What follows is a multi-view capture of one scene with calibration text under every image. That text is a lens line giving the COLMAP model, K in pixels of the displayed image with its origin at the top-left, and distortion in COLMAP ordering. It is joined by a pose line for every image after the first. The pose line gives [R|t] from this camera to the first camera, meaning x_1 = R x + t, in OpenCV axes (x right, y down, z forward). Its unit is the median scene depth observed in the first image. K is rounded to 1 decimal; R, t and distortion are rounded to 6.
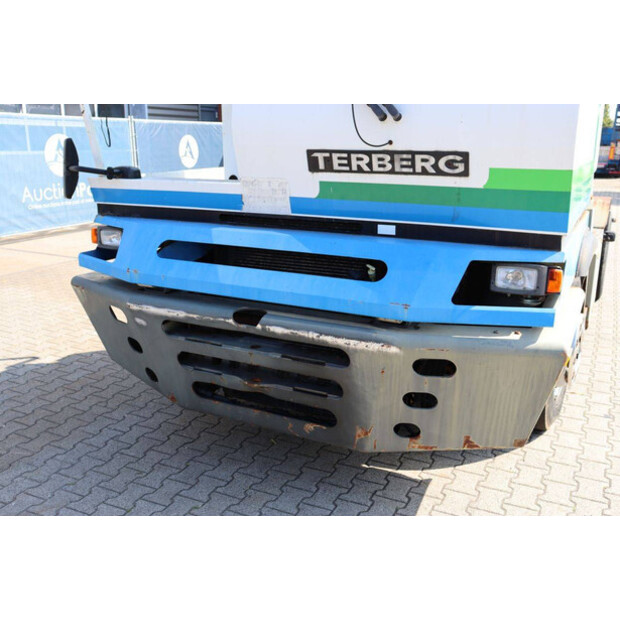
lens RADIAL K [[616.1, 0, 314.4], [0, 616.1, 308.9], [0, 0, 1]] dist [-0.127858, 0.202594]
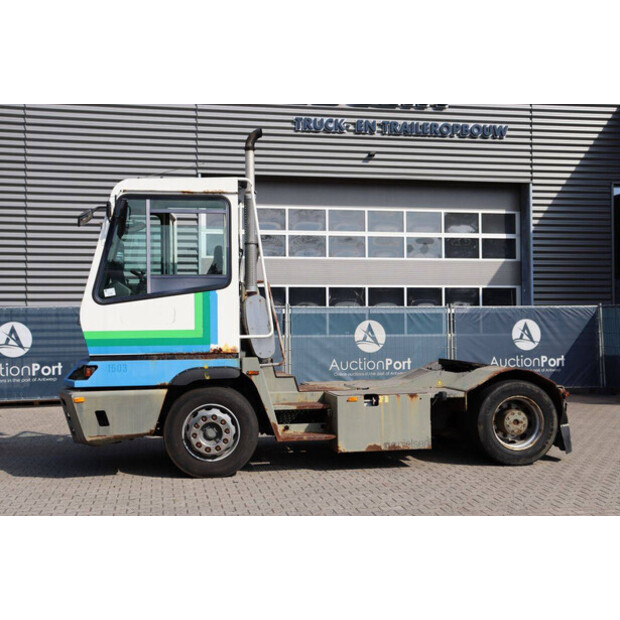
lens RADIAL K [[823.7, 0, 310.0], [0, 823.7, 310.0], [0, 0, 1]] dist [0.022238, 0.020686]
pose [[0.593362, -0.030590, -0.804355, 3.617801], [-0.202602, 0.961431, -0.186020, 0.154390], [0.779021, 0.273341, 0.564279, -0.329790]]
